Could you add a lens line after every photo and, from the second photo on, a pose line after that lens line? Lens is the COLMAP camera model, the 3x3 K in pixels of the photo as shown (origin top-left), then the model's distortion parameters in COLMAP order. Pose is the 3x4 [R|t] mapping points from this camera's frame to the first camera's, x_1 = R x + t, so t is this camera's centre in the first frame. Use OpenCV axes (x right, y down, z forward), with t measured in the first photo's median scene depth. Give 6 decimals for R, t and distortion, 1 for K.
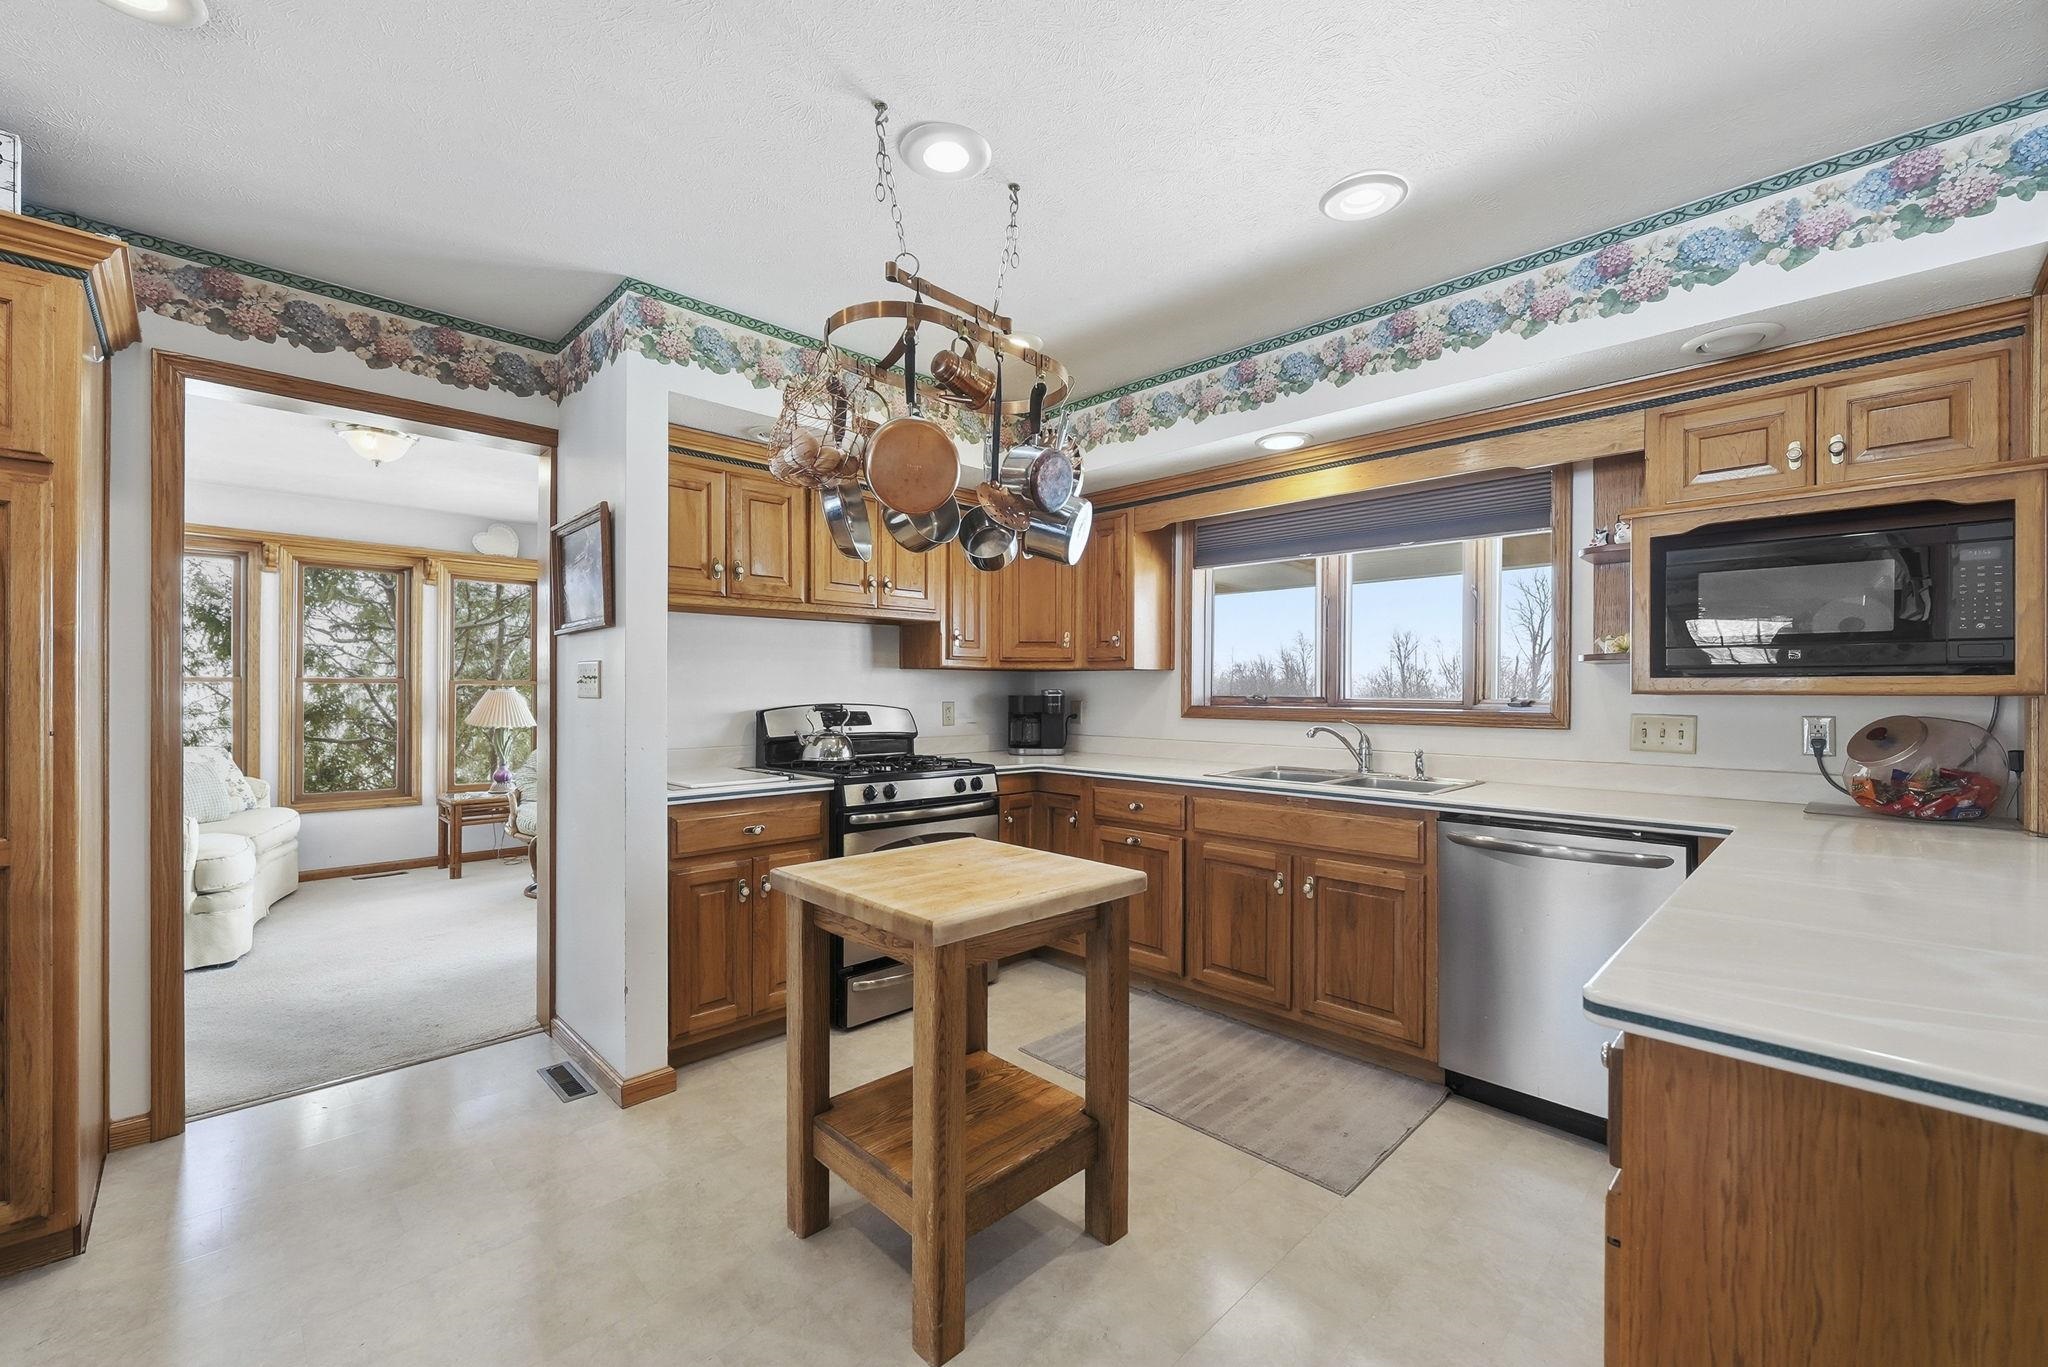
lens RADIAL K [[832.5, 0, 1019.8], [0, 832.5, 687.2], [0, 0, 1]] dist [-0.000680, -0.000234]
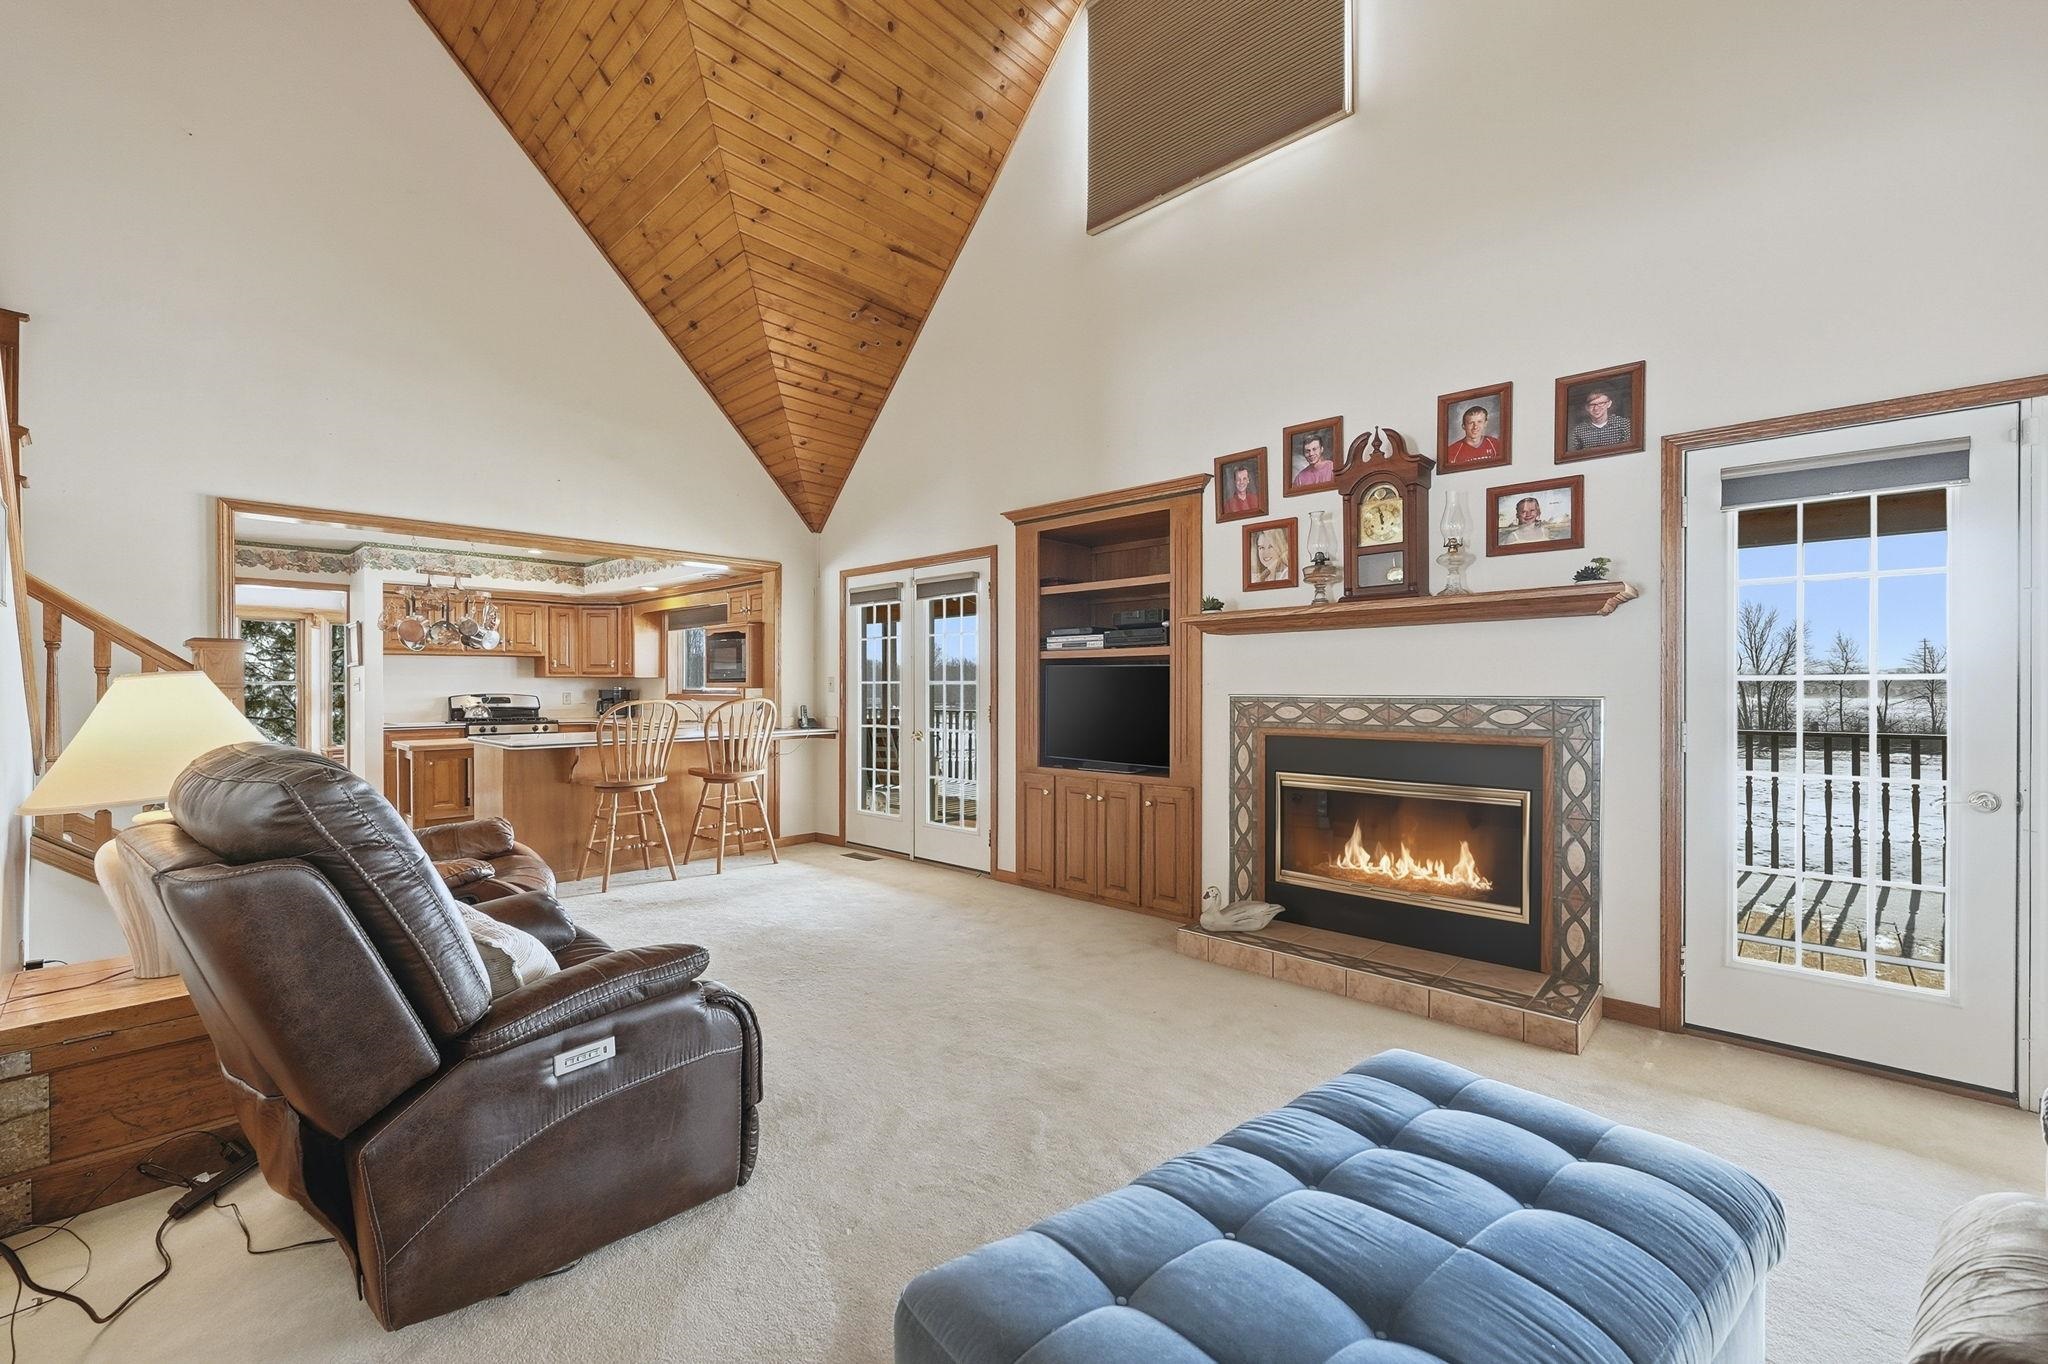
lens RADIAL K [[849.6, 0, 1024.0], [0, 849.6, 682.0], [0, 0, 1]] dist [0.001208, -0.000083]
pose [[0.999191, -0.005820, 0.039782, 1.084708], [0.005807, 0.999983, 0.000439, -0.004510], [-0.039784, -0.000208, 0.999208, -1.297459]]
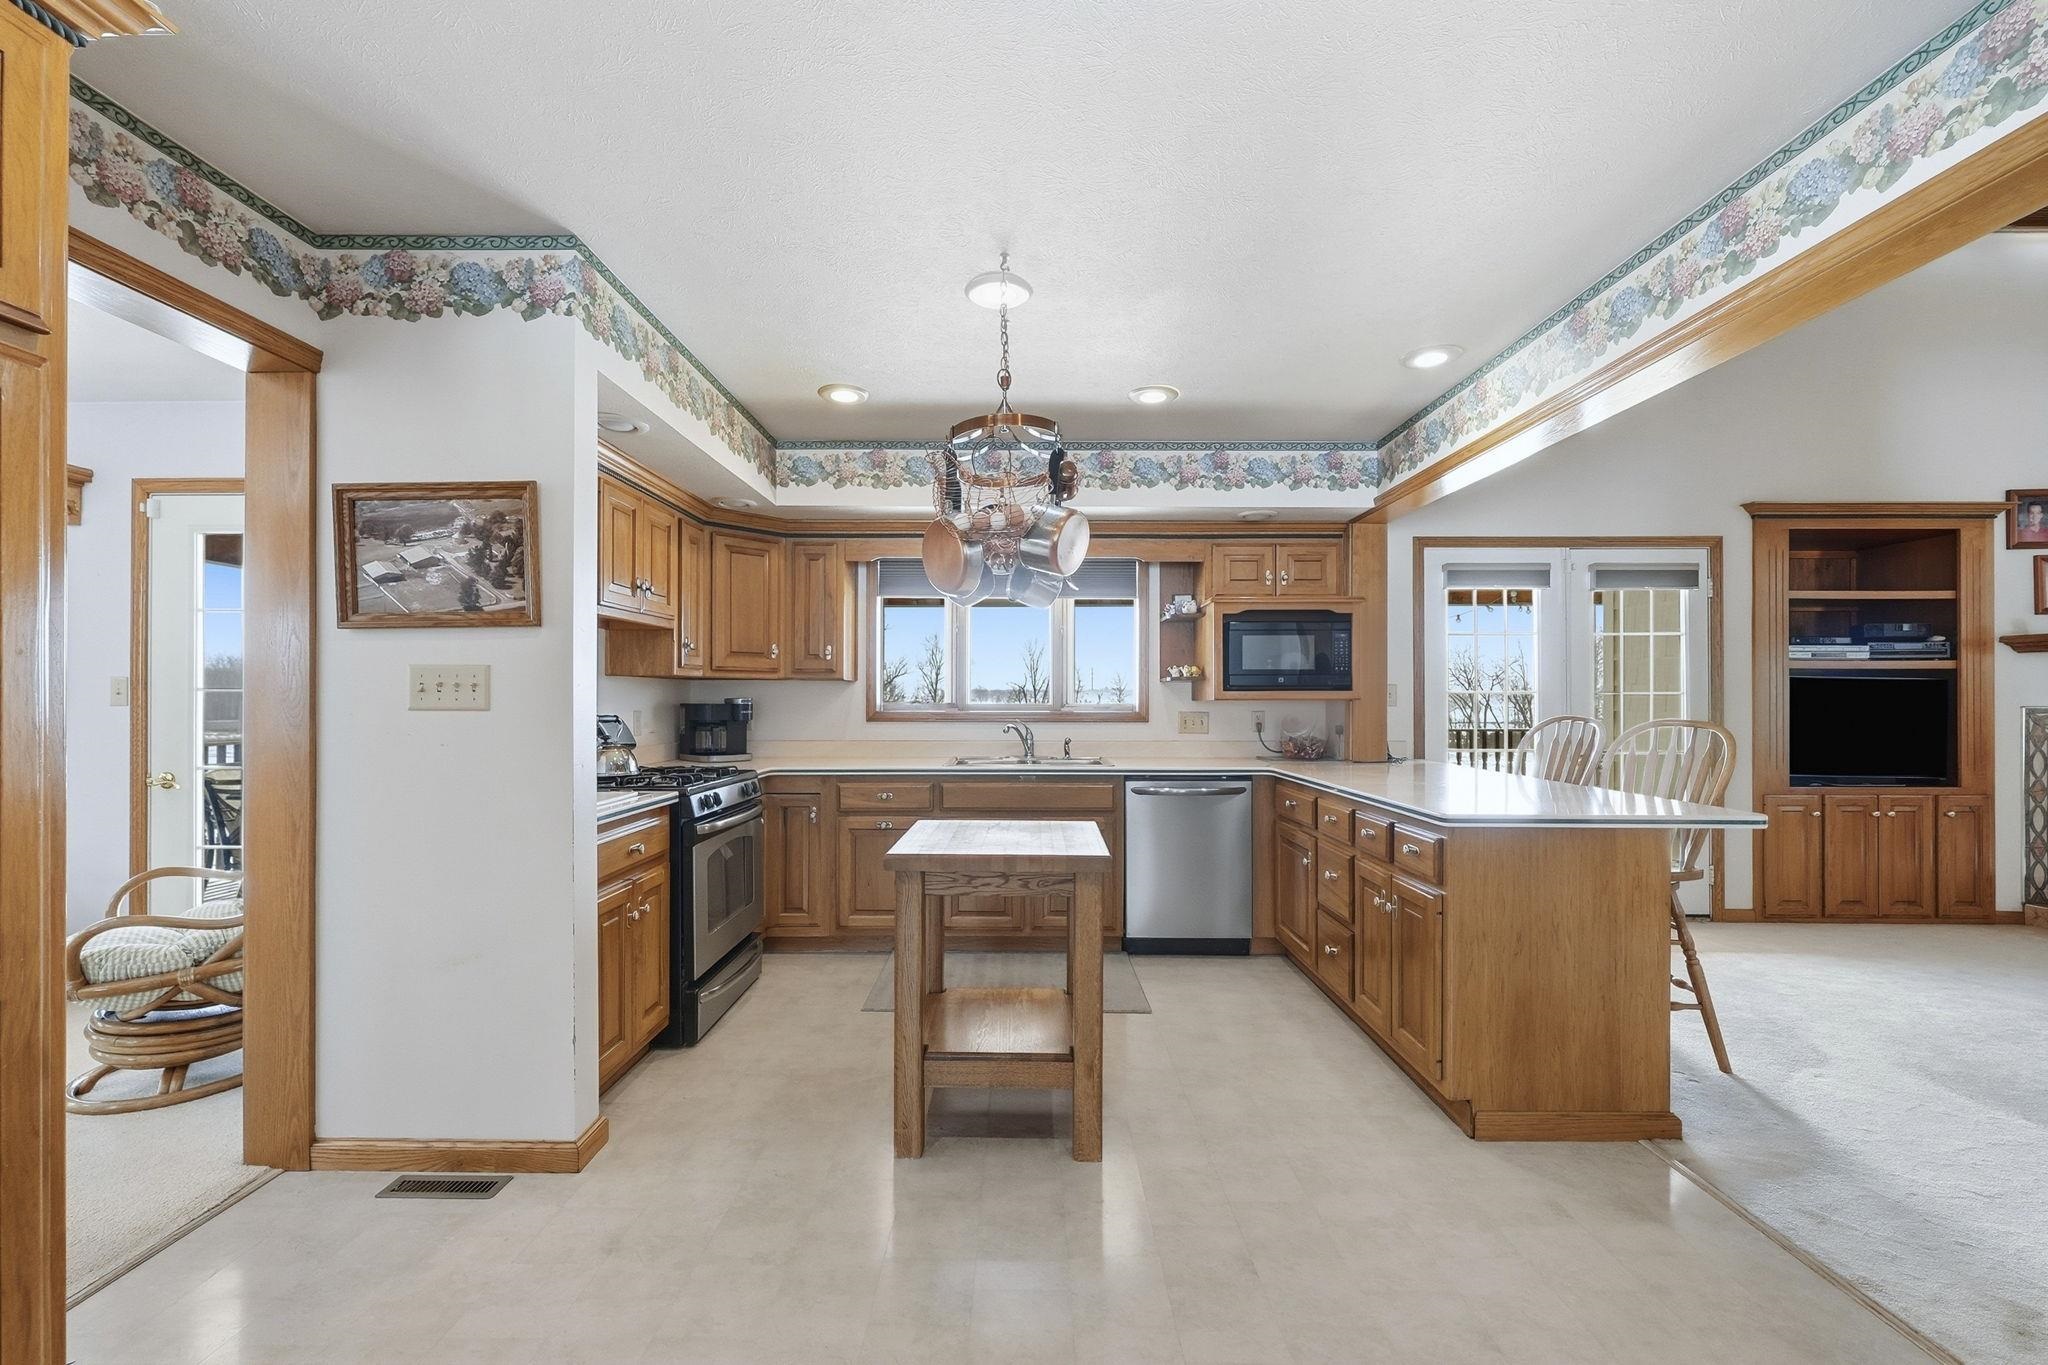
lens RADIAL K [[826.5, 0, 1018.1], [0, 826.5, 689.7], [0, 0, 1]] dist [-0.000226, -0.000106]
pose [[0.703319, 0.004362, 0.710861, -0.506874], [-0.001334, 0.999988, -0.004817, -0.003011], [-0.710873, 0.002440, 0.703316, 0.030280]]
